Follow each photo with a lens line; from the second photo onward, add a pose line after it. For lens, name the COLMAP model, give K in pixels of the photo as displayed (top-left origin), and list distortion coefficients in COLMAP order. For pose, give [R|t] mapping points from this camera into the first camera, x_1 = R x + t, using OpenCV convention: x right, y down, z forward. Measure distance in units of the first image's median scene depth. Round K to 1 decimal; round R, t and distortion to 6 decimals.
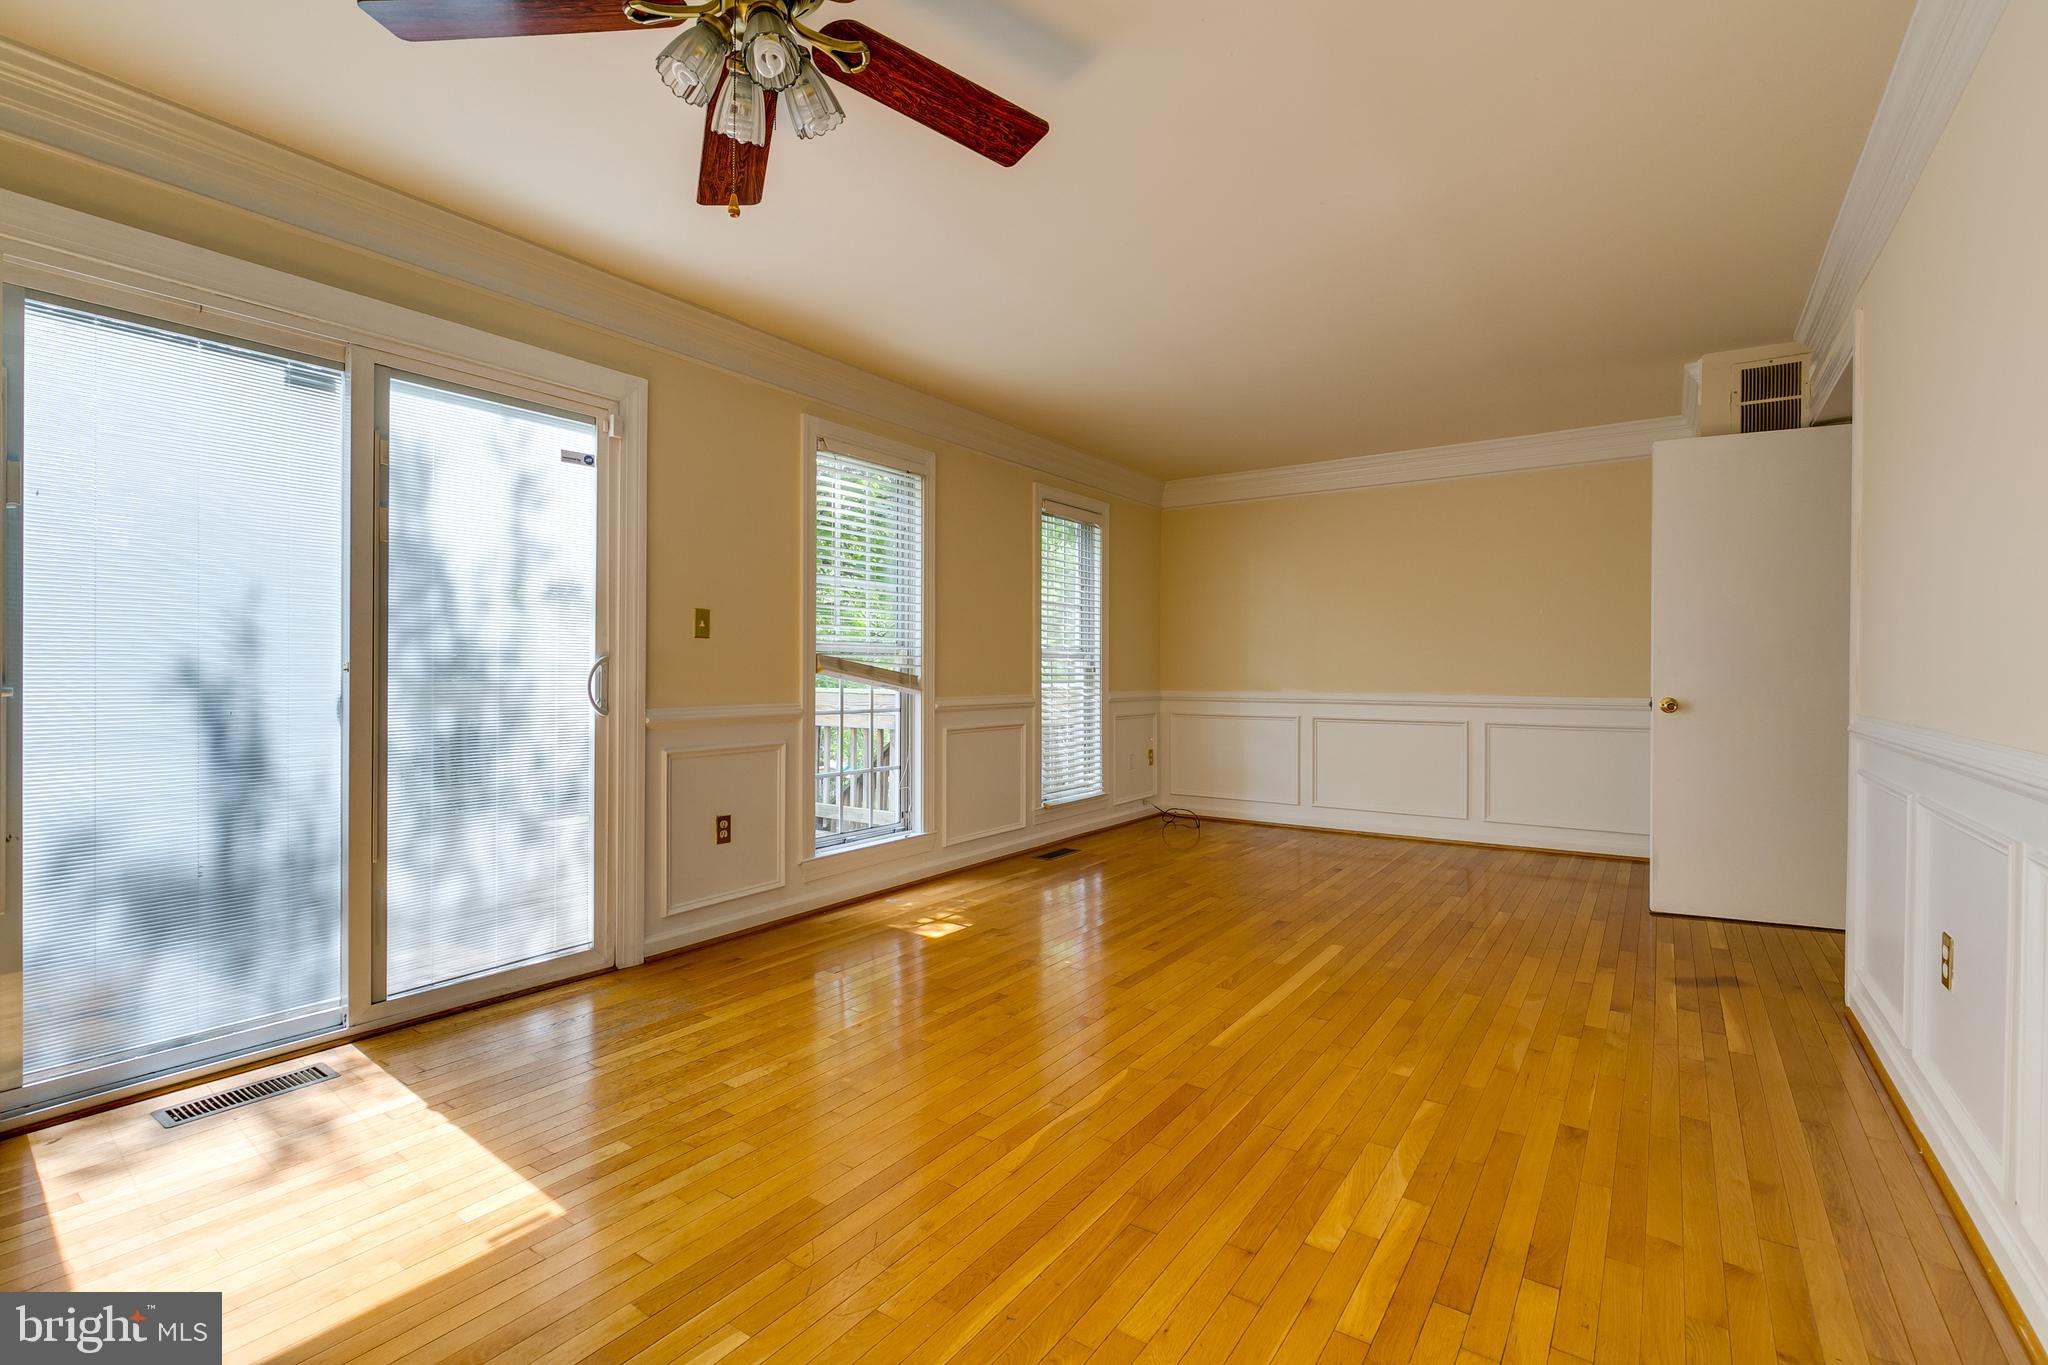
lens RADIAL K [[913.9, 0, 1031.3], [0, 913.9, 679.9], [0, 0, 1]] dist [0.005884, 0.000389]
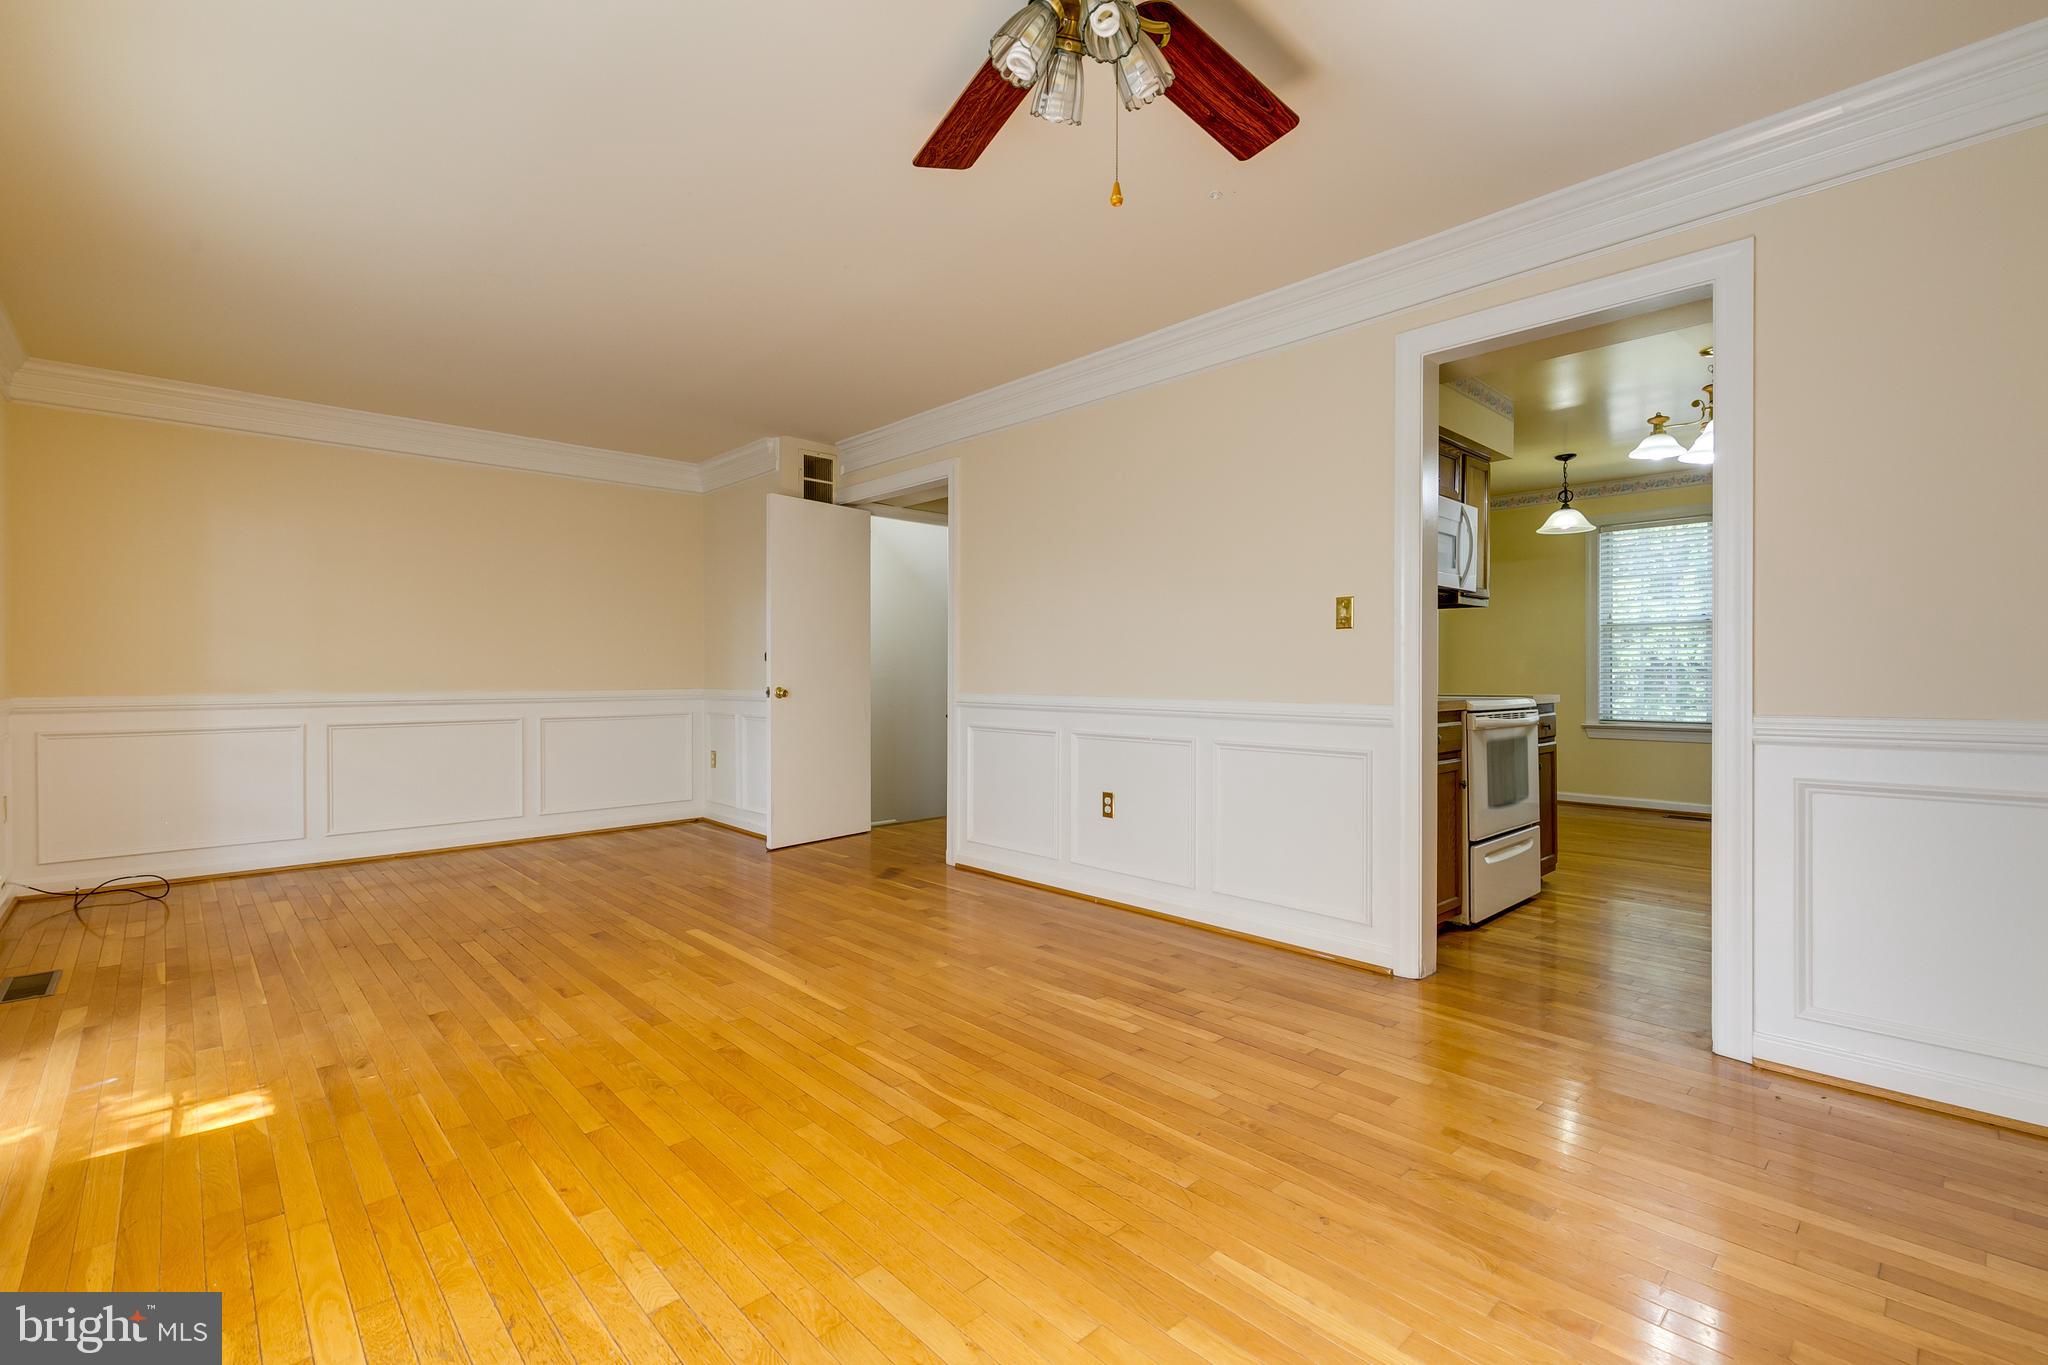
lens RADIAL K [[913.9, 0, 1033.1], [0, 913.9, 676.2], [0, 0, 1]] dist [0.005884, 0.000389]
pose [[0.206425, -0.006706, 0.978439, -0.704875], [0.009124, 0.999946, 0.004929, 0.001084], [-0.978420, 0.007910, 0.206475, 0.477391]]
